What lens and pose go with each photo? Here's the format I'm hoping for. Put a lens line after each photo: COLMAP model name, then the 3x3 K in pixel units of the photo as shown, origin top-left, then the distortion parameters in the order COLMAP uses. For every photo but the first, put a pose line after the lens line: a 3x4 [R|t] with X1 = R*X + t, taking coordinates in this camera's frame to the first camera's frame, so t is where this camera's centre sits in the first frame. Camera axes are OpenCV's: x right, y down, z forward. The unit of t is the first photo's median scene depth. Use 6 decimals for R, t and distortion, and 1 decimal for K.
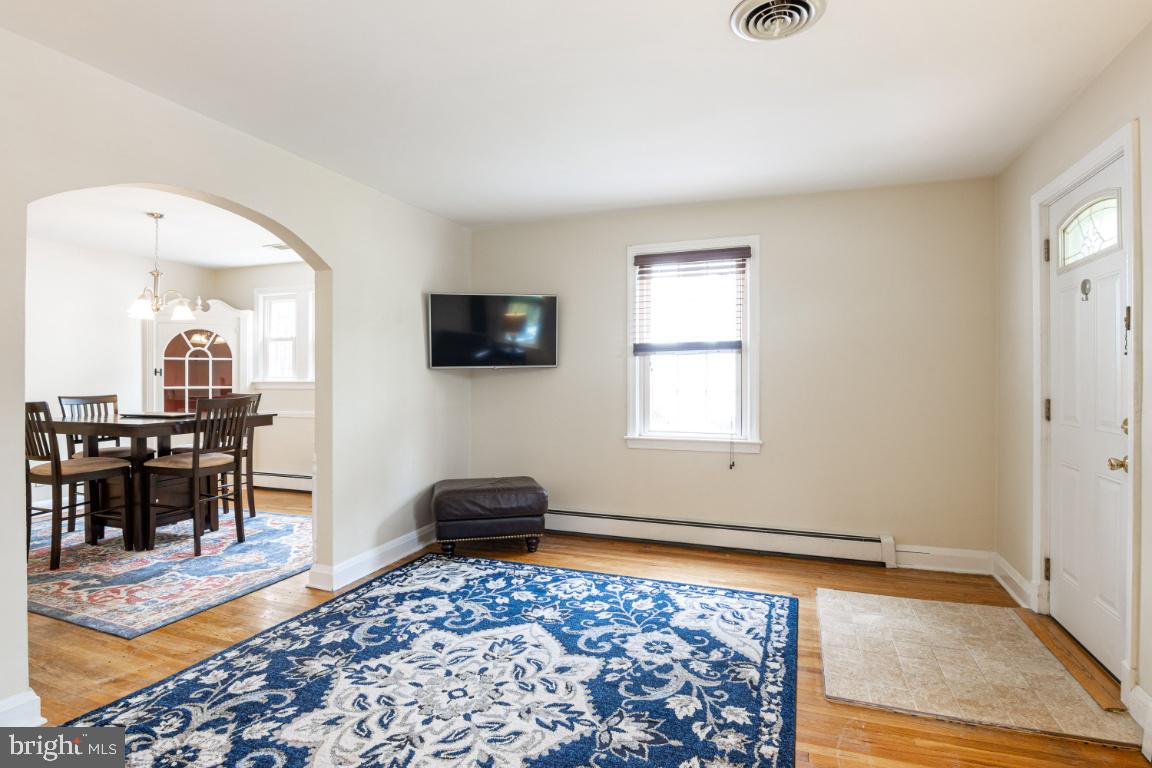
lens RADIAL K [[592.2, 0, 573.9], [0, 592.2, 376.7], [0, 0, 1]] dist [-0.008346, -0.008177]
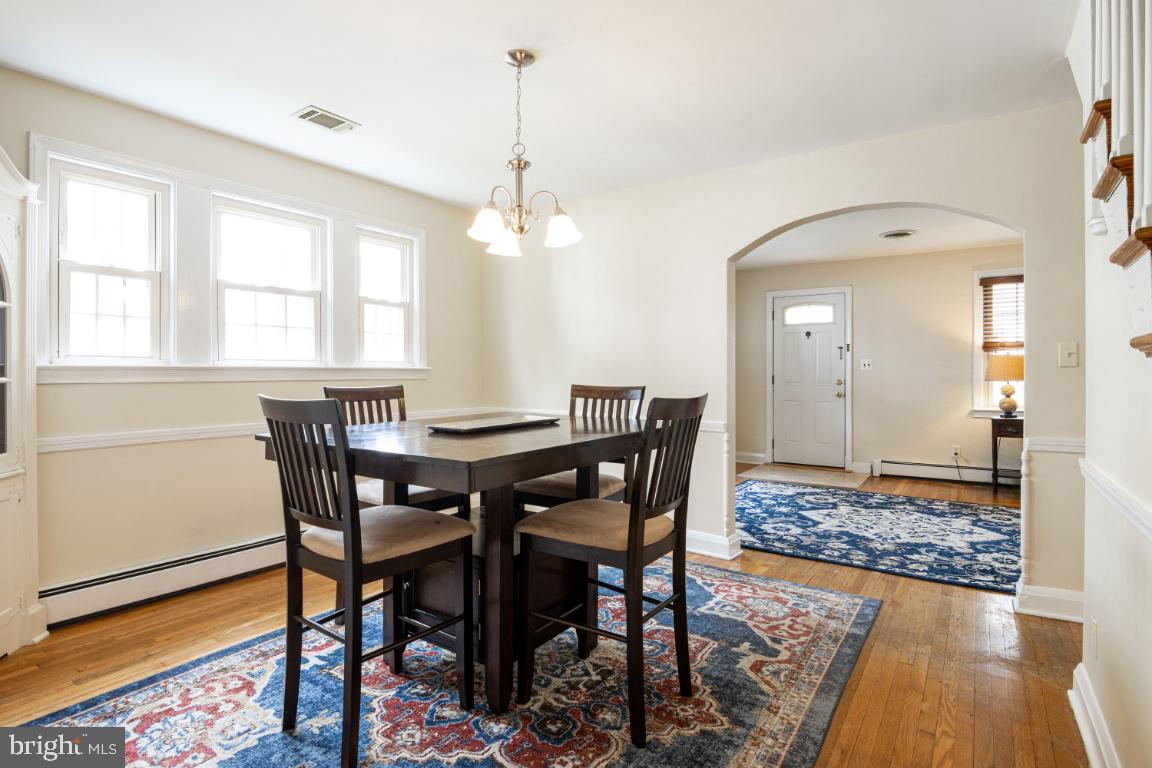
lens RADIAL K [[592.2, 0, 580.4], [0, 592.2, 374.5], [0, 0, 1]] dist [-0.008346, -0.008177]
pose [[0.235609, -0.003244, 0.971842, -1.956105], [-0.000954, 0.999993, 0.003570, 0.028139], [-0.971847, -0.001768, 0.235605, 1.292291]]
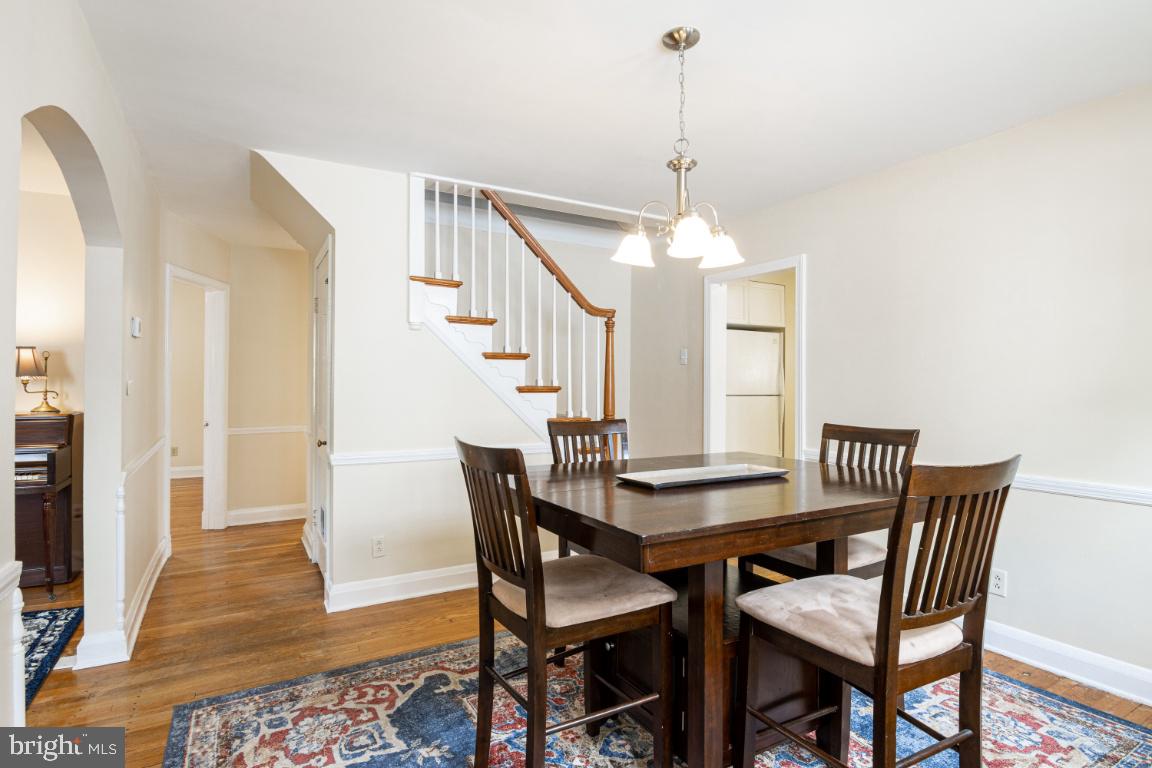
lens RADIAL K [[592.2, 0, 569.1], [0, 592.2, 381.3], [0, 0, 1]] dist [-0.008346, -0.008177]
pose [[-0.644541, -0.008903, -0.764518, -0.485867], [-0.006481, 0.999960, -0.006181, -0.002041], [0.764542, 0.000971, -0.644573, 1.951575]]
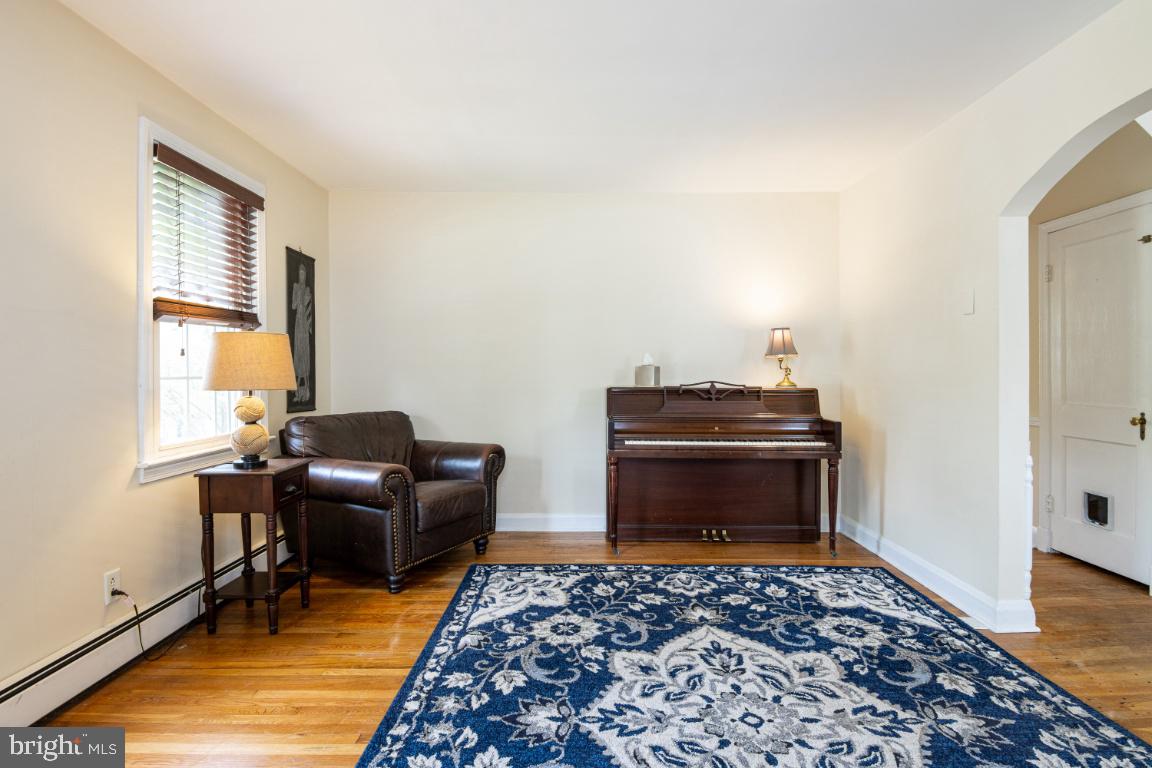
lens RADIAL K [[592.2, 0, 575.0], [0, 592.2, 374.9], [0, 0, 1]] dist [-0.008346, -0.008177]
pose [[-0.938368, 0.002512, -0.345628, 0.277275], [0.001107, 0.999990, 0.004262, 0.029973], [0.345635, 0.003616, -0.938362, 1.416451]]
